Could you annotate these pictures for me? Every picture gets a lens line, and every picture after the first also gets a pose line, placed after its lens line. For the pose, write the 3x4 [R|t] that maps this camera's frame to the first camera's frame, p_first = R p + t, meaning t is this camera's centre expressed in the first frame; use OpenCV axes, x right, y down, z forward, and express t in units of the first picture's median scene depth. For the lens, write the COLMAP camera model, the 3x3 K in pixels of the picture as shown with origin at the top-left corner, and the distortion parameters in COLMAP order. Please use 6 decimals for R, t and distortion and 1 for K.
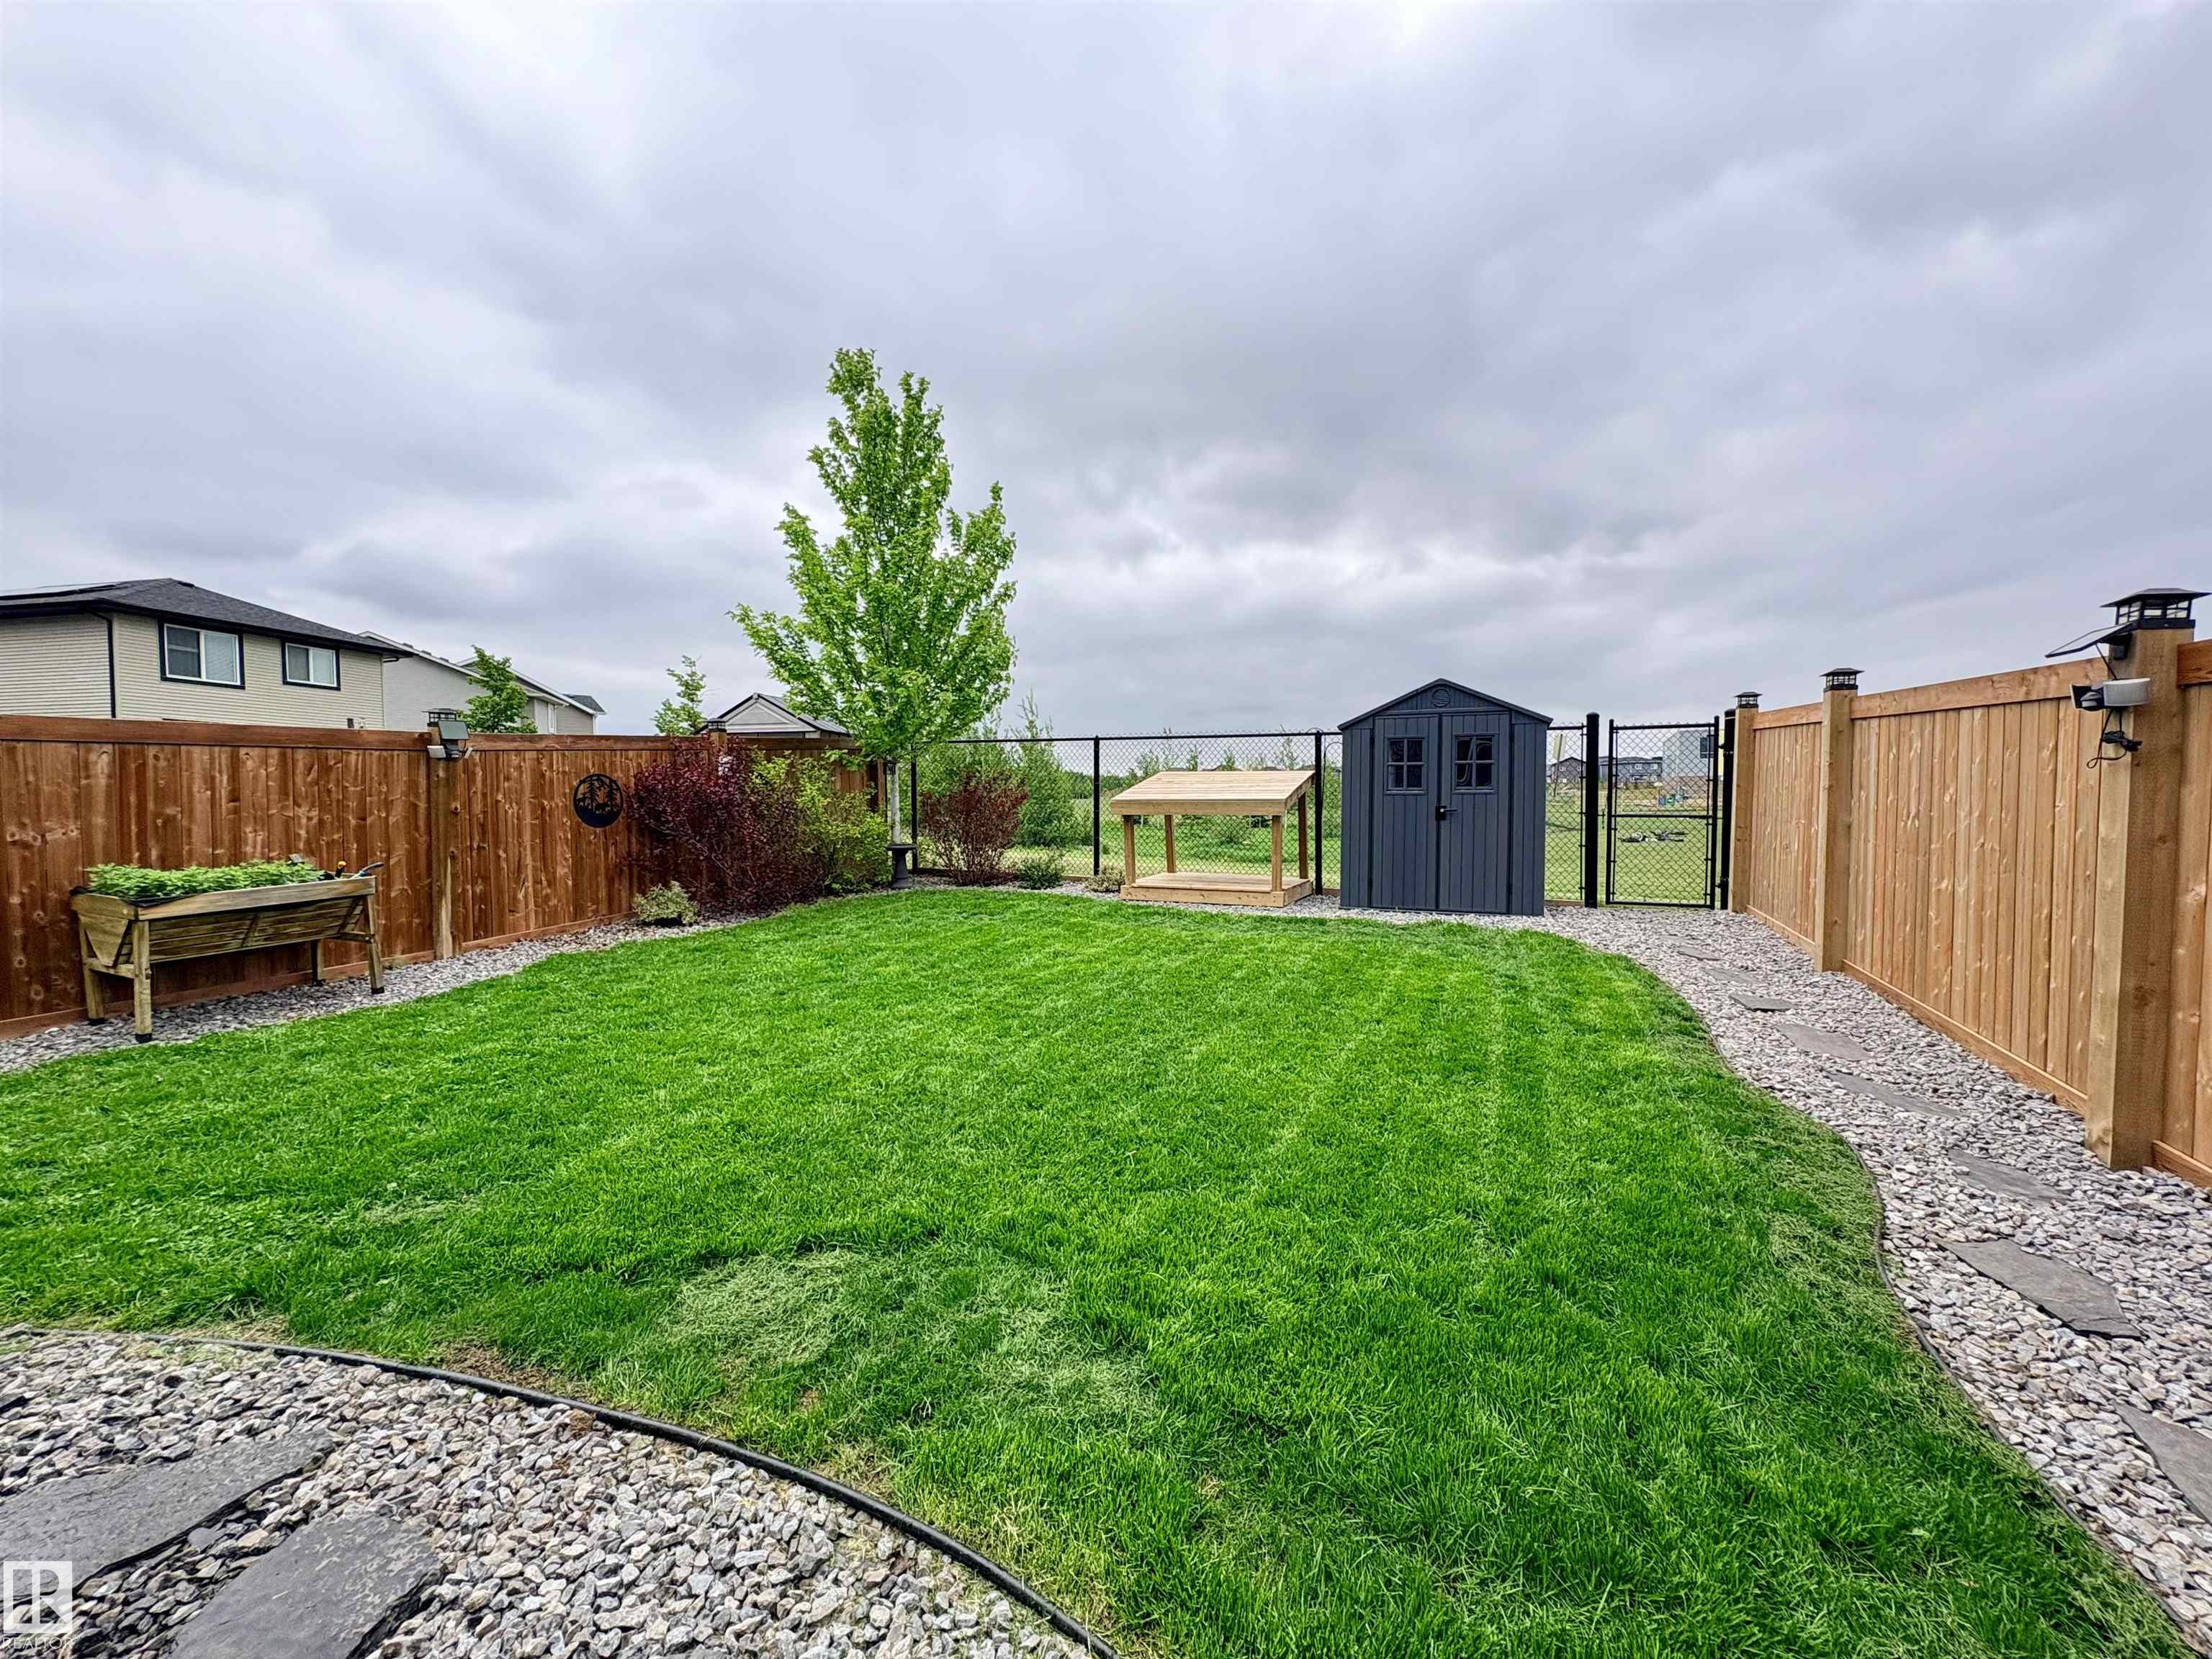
lens RADIAL K [[882.8, 0, 1109.7], [0, 882.8, 828.0], [0, 0, 1]] dist [0.000998, -0.000577]
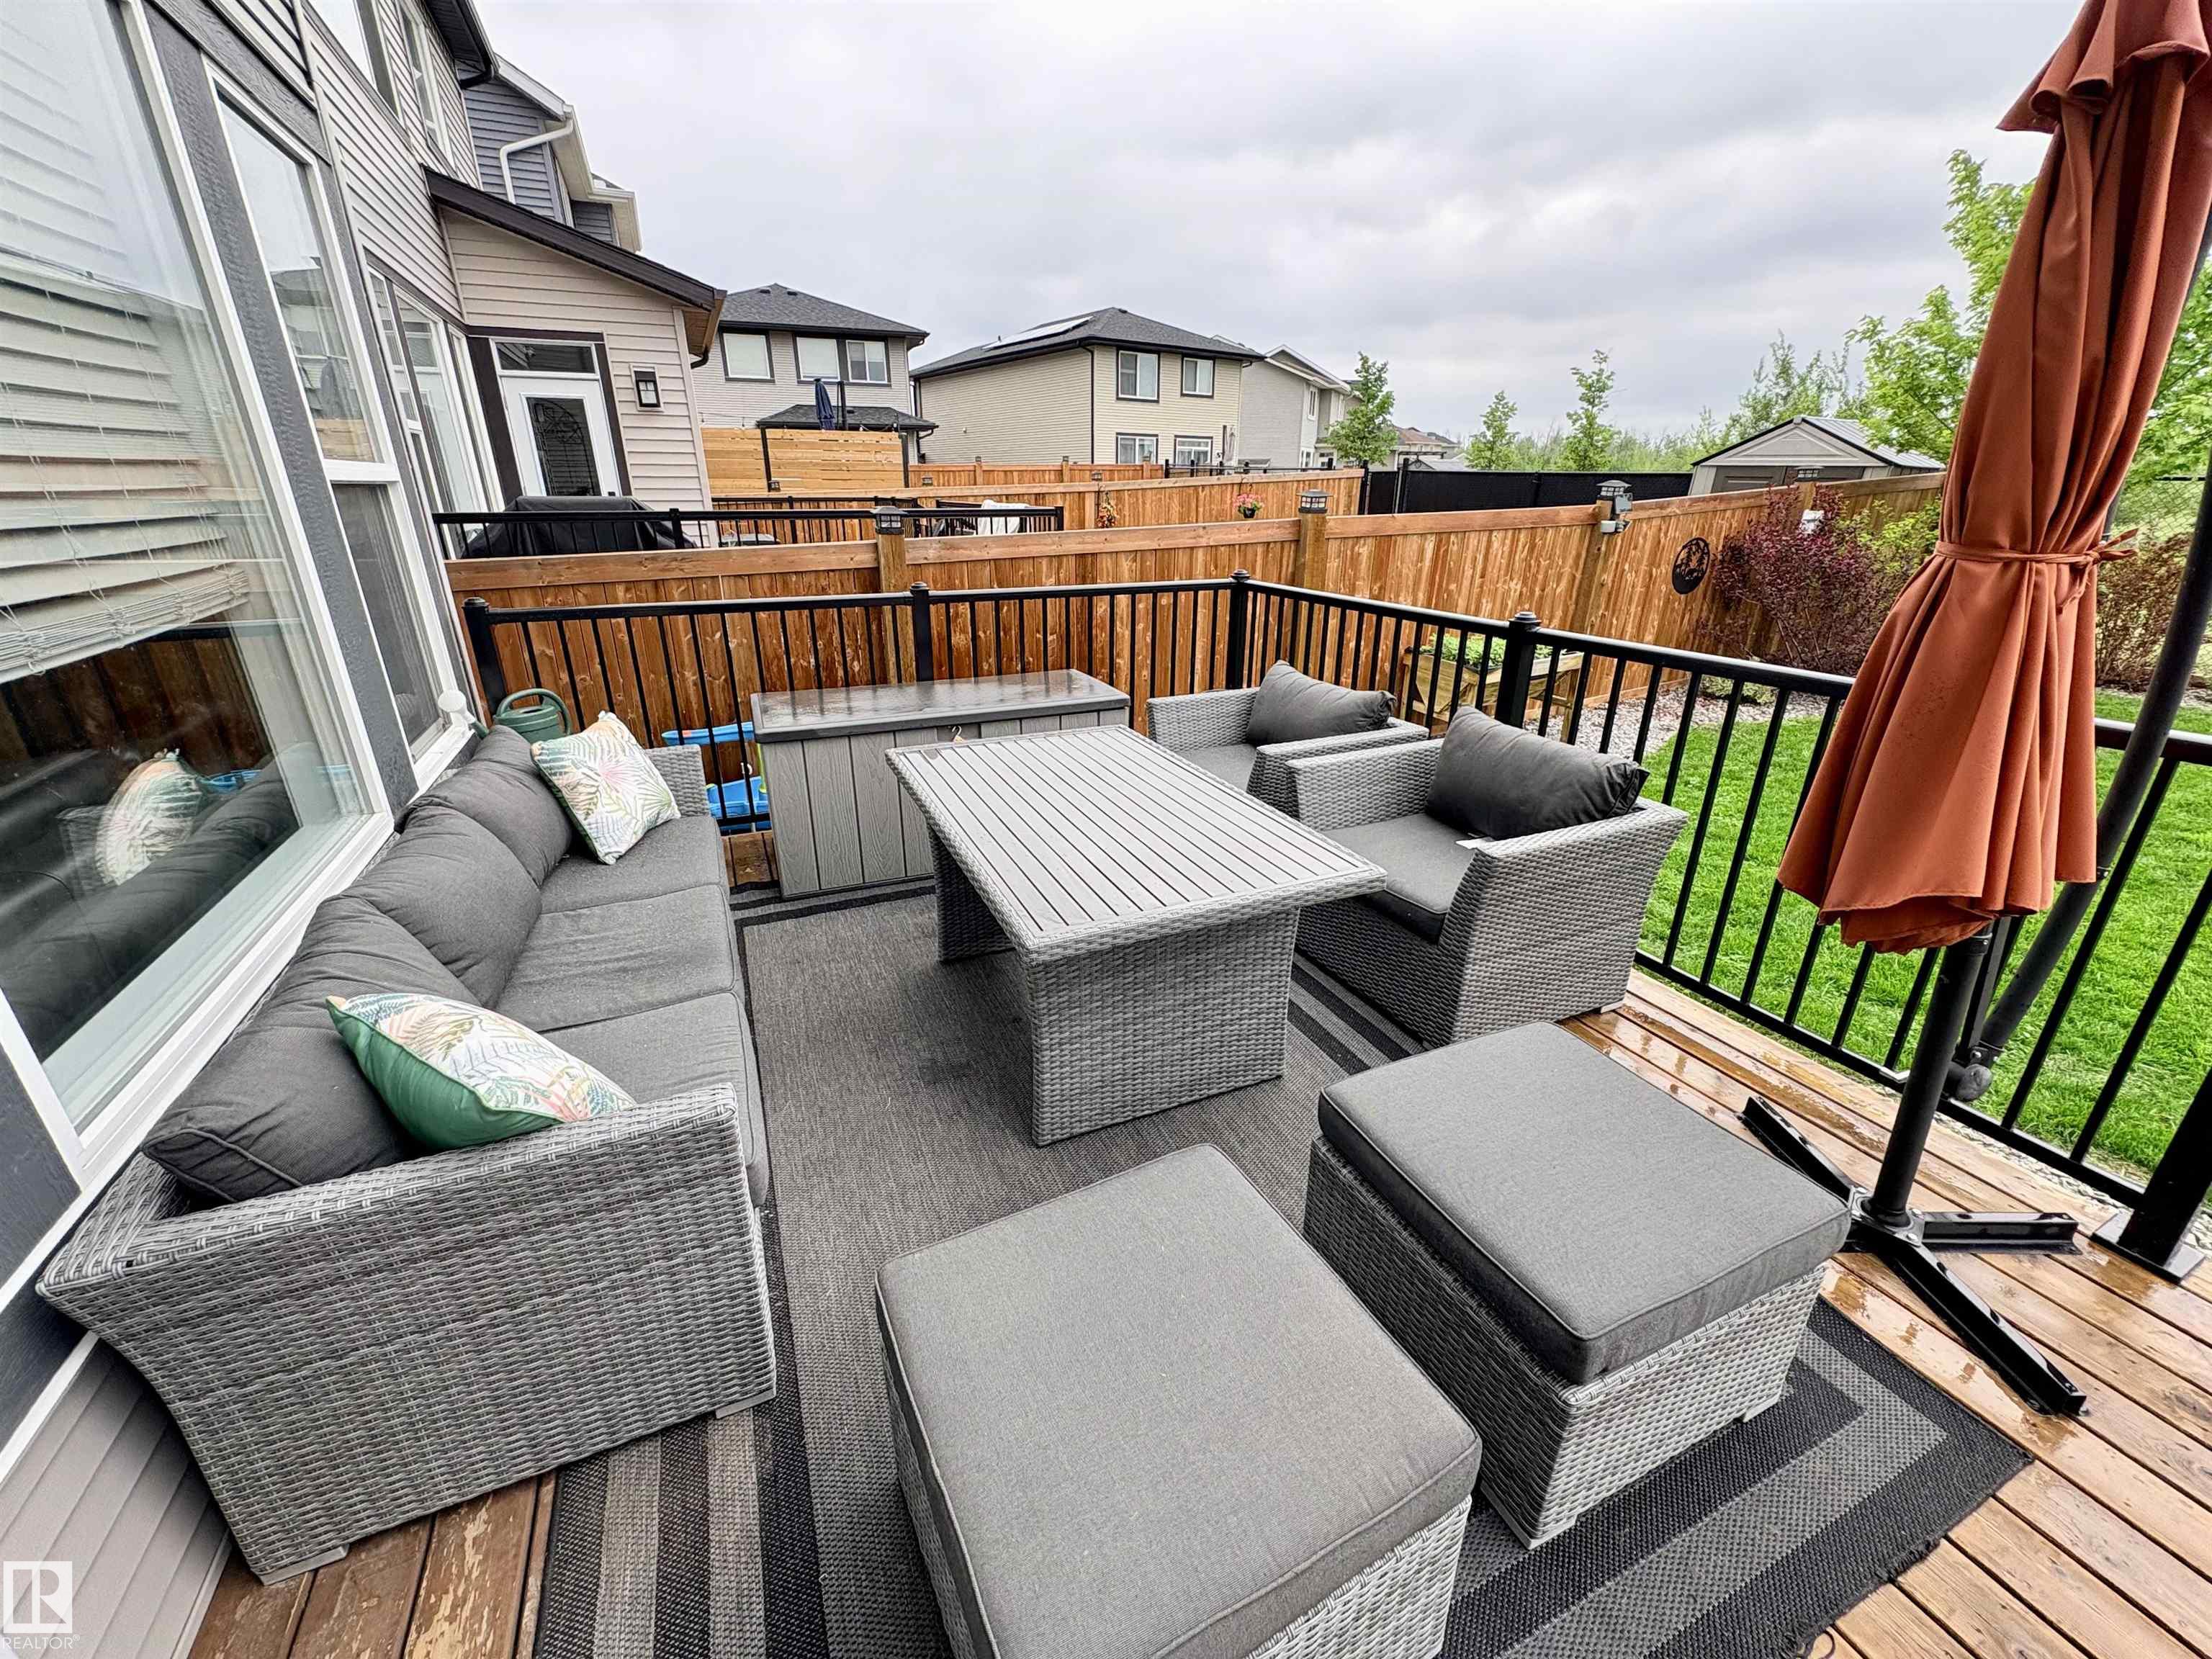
lens RADIAL K [[882.8, 0, 1104.5], [0, 882.8, 827.1], [0, 0, 1]] dist [0.000998, -0.000577]
pose [[0.740607, 0.250634, -0.623445, -0.376174], [-0.026671, 0.938064, 0.345433, -0.081544], [0.671409, -0.239202, 0.701422, -0.206570]]
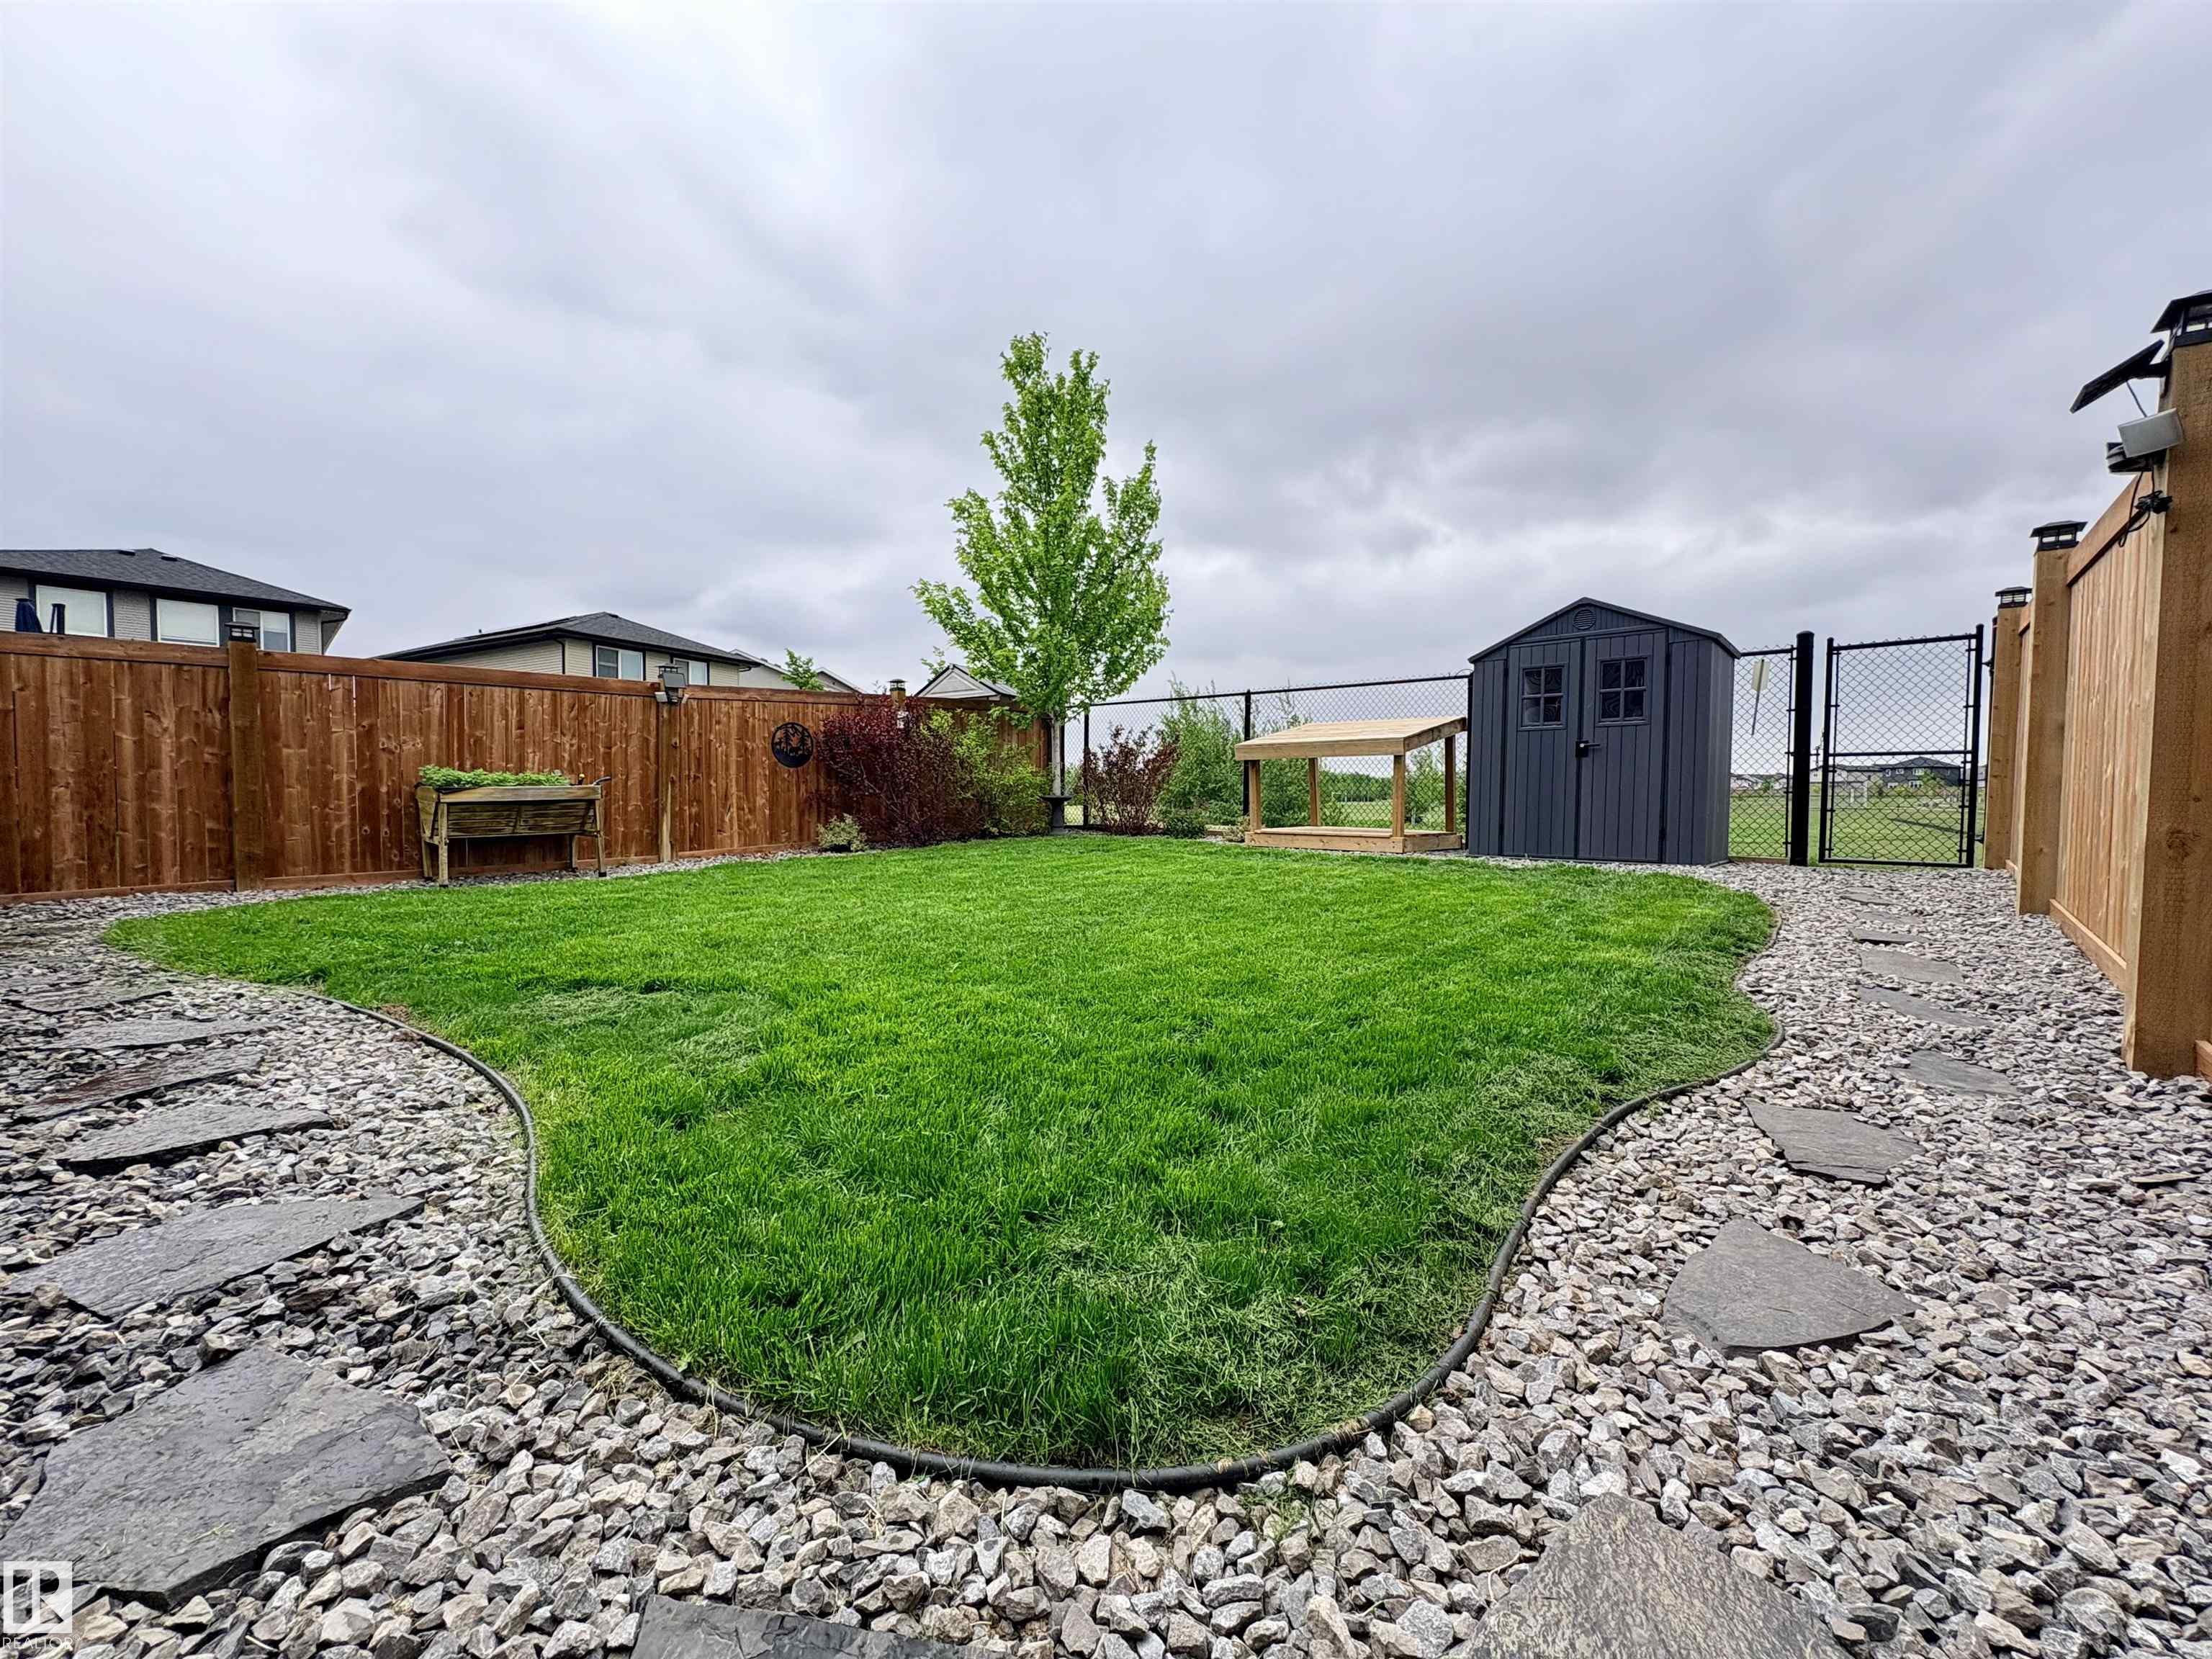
lens RADIAL K [[882.8, 0, 1108.7], [0, 882.8, 835.5], [0, 0, 1]] dist [0.000998, -0.000577]
pose [[0.948144, 0.022337, -0.317056, 0.206386], [-0.021150, 0.999750, 0.007186, 0.073680], [0.317137, -0.000107, 0.948380, 0.005346]]
